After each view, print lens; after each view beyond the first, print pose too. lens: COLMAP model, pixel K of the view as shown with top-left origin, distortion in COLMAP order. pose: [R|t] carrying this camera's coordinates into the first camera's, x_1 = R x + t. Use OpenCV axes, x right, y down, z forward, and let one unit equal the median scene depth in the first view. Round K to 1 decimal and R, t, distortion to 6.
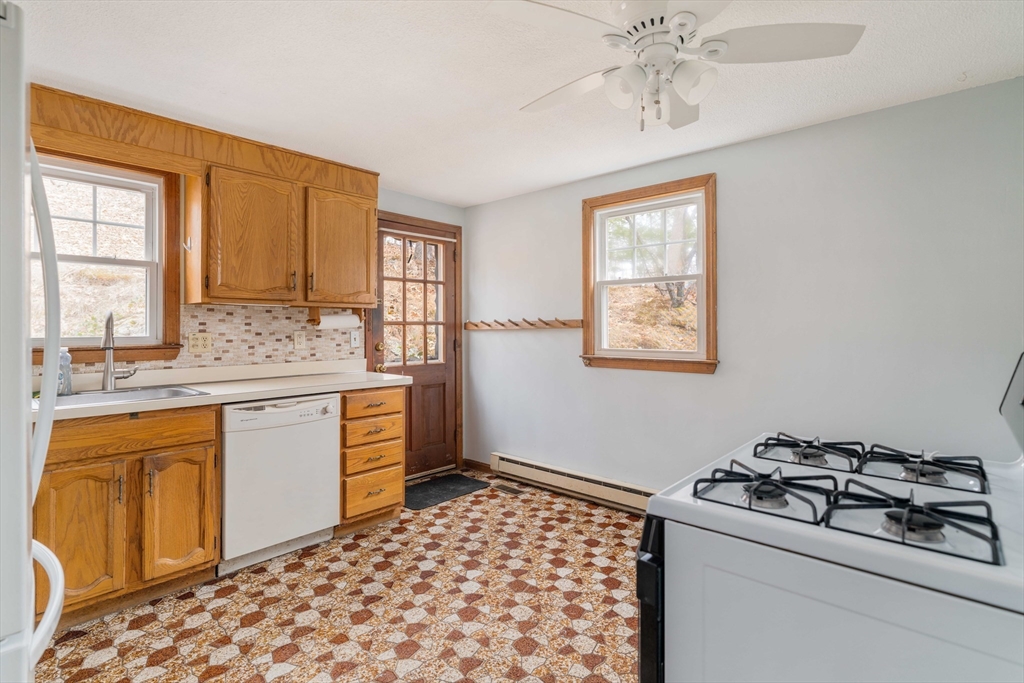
lens RADIAL K [[493.6, 0, 513.0], [0, 493.6, 333.0], [0, 0, 1]] dist [0.002226, 0.000501]
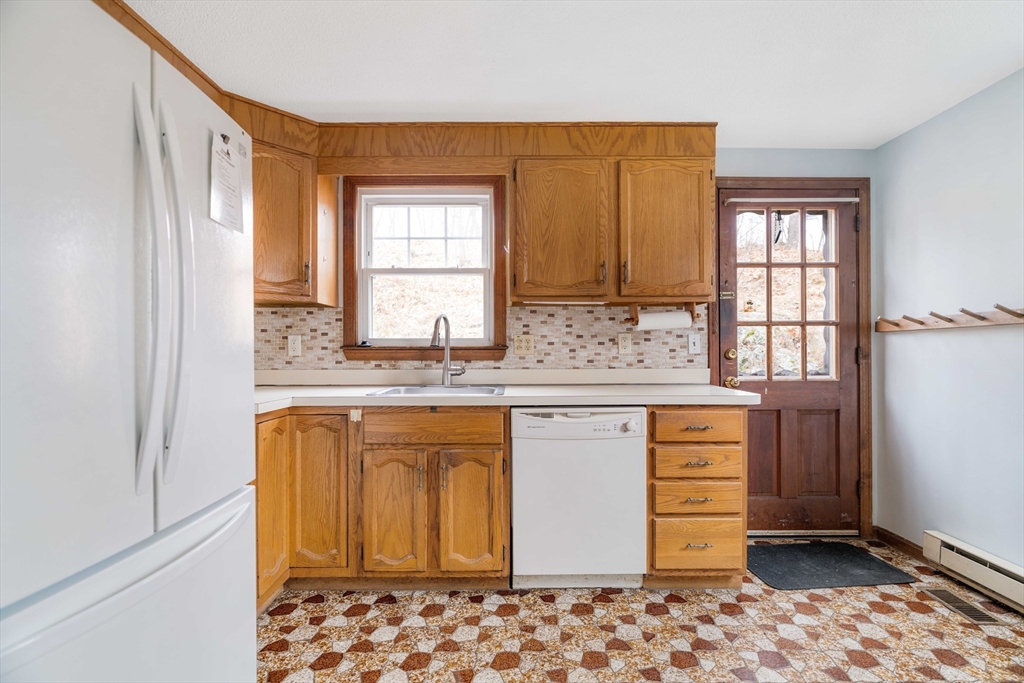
lens RADIAL K [[467.8, 0, 507.1], [0, 467.8, 350.5], [0, 0, 1]] dist [-0.008347, 0.002800]
pose [[0.674275, 0.002782, -0.738476, 0.046471], [-0.004484, 0.999990, -0.000327, 0.031521], [0.738467, 0.003531, 0.674280, 0.325980]]
